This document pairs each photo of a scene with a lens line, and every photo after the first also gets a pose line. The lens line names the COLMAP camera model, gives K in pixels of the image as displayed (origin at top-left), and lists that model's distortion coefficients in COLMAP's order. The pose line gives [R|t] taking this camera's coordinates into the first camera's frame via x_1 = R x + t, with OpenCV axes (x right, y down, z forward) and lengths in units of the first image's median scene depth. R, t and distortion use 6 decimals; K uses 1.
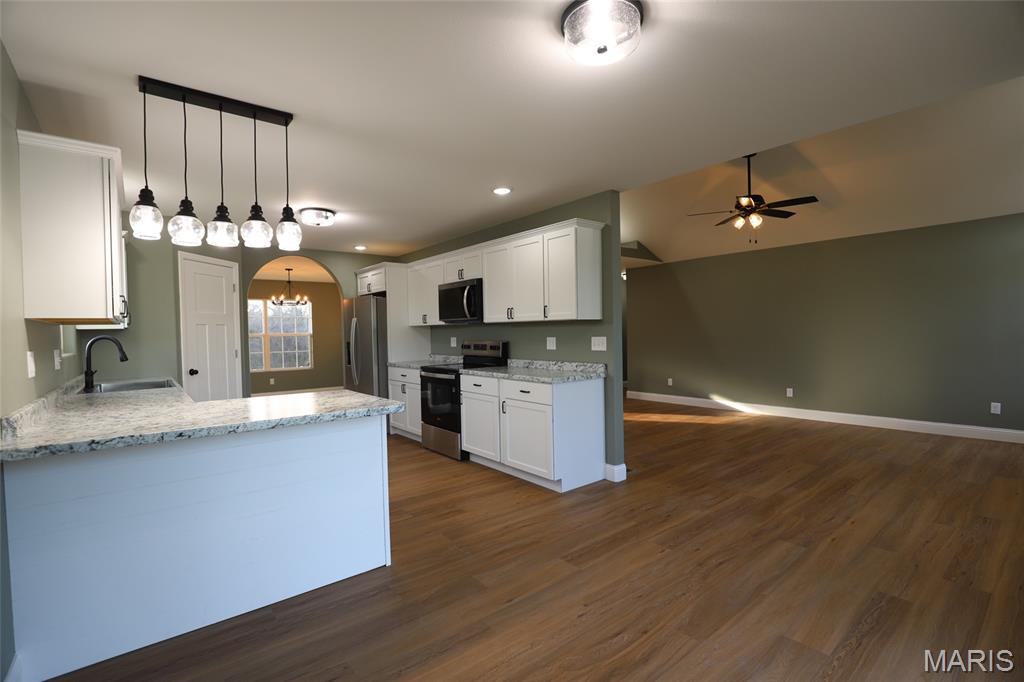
lens RADIAL K [[485.3, 0, 506.3], [0, 485.3, 316.4], [0, 0, 1]] dist [-0.037263, -0.000061]
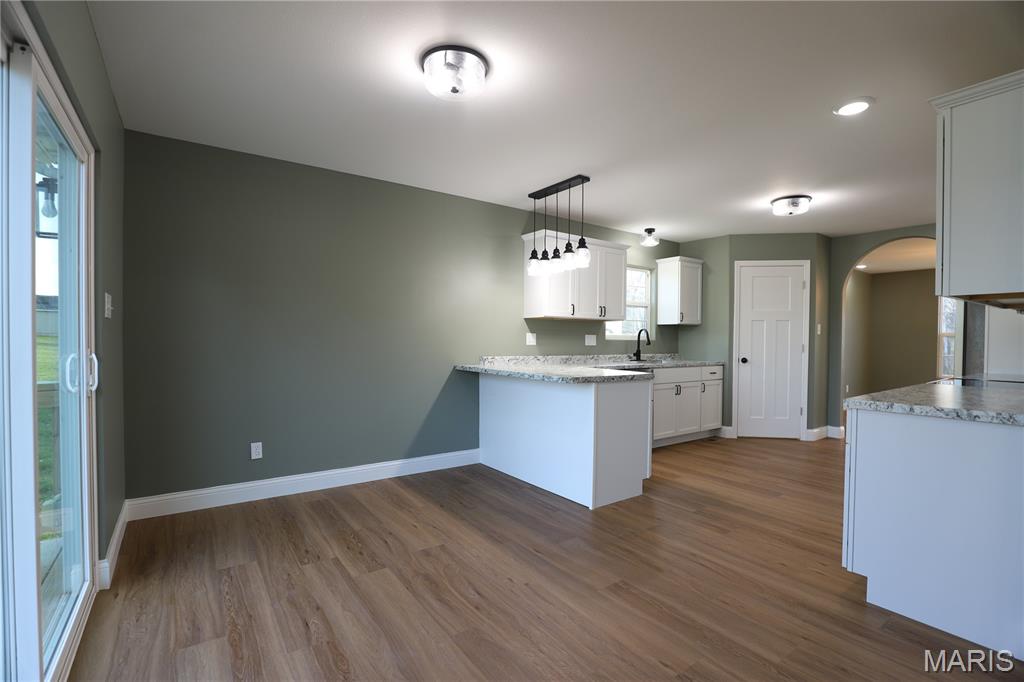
lens RADIAL K [[469.0, 0, 512.0], [0, 469.0, 341.0], [0, 0, 1]] dist [-0.034827, 0.007111]
pose [[-0.062211, 0.034731, -0.997459, 0.974192], [0.024971, 0.999136, 0.033231, 0.025353], [0.997751, -0.022841, -0.063025, 0.865464]]
